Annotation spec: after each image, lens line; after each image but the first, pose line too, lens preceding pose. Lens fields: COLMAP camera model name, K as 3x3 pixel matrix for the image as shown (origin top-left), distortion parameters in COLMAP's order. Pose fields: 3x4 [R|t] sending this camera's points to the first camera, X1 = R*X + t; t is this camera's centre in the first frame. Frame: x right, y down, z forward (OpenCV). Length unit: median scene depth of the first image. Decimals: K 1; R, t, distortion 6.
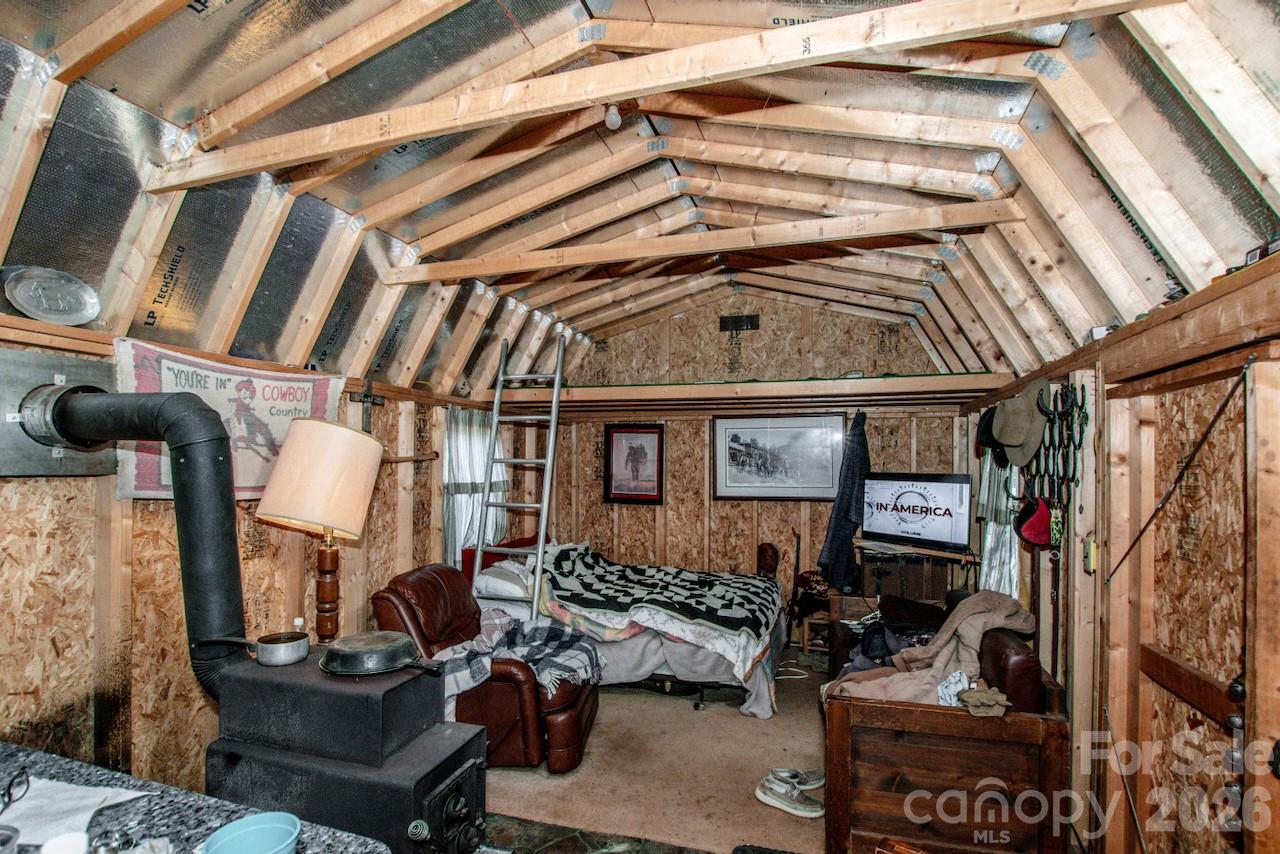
lens RADIAL K [[600.4, 0, 630.4], [0, 600.4, 461.5], [0, 0, 1]] dist [-0.017856, -0.000310]
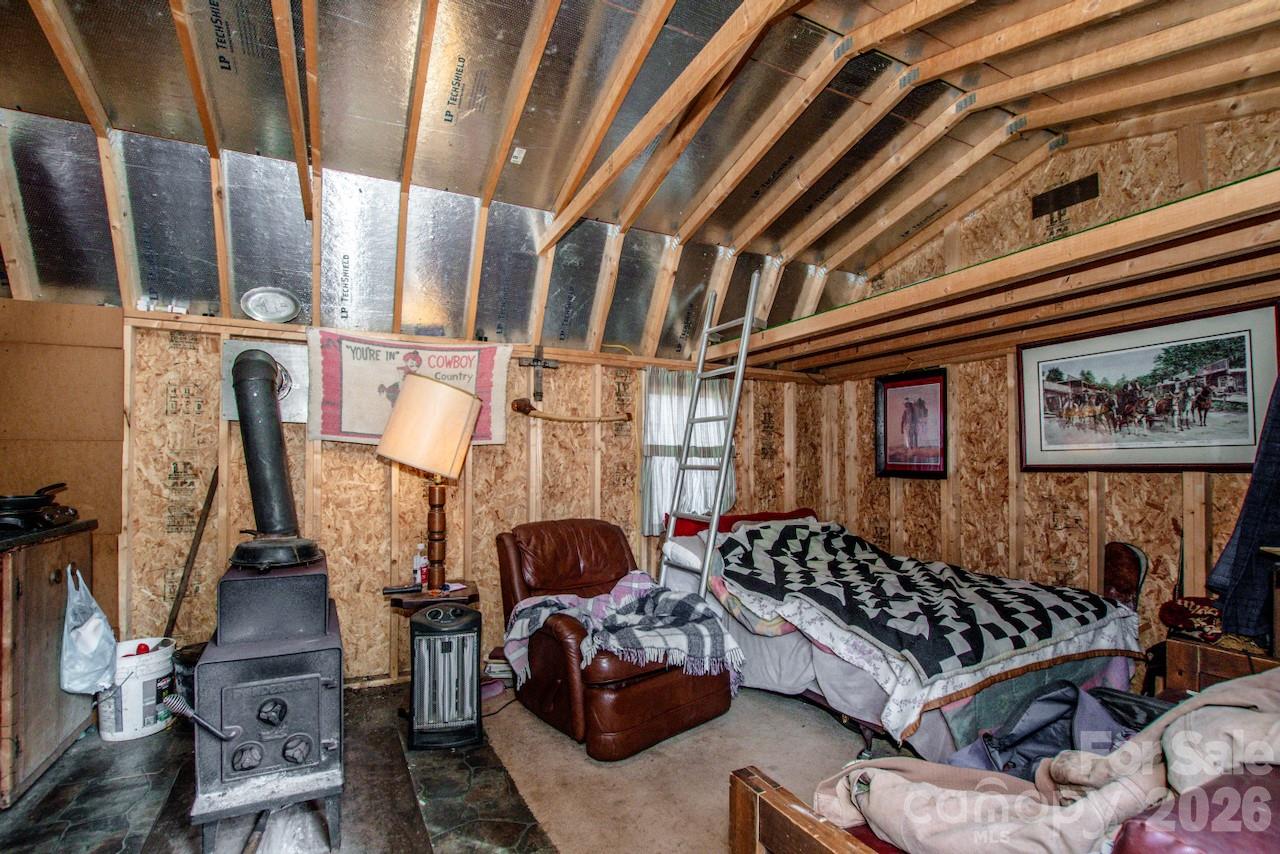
lens RADIAL K [[568.7, 0, 630.3], [0, 568.7, 451.8], [0, 0, 1]] dist [-0.023261, -0.000893]
pose [[0.705294, -0.018494, -0.708674, 0.353940], [0.005164, 0.999767, -0.020951, 0.068761], [0.708896, 0.011117, 0.705225, 0.324615]]
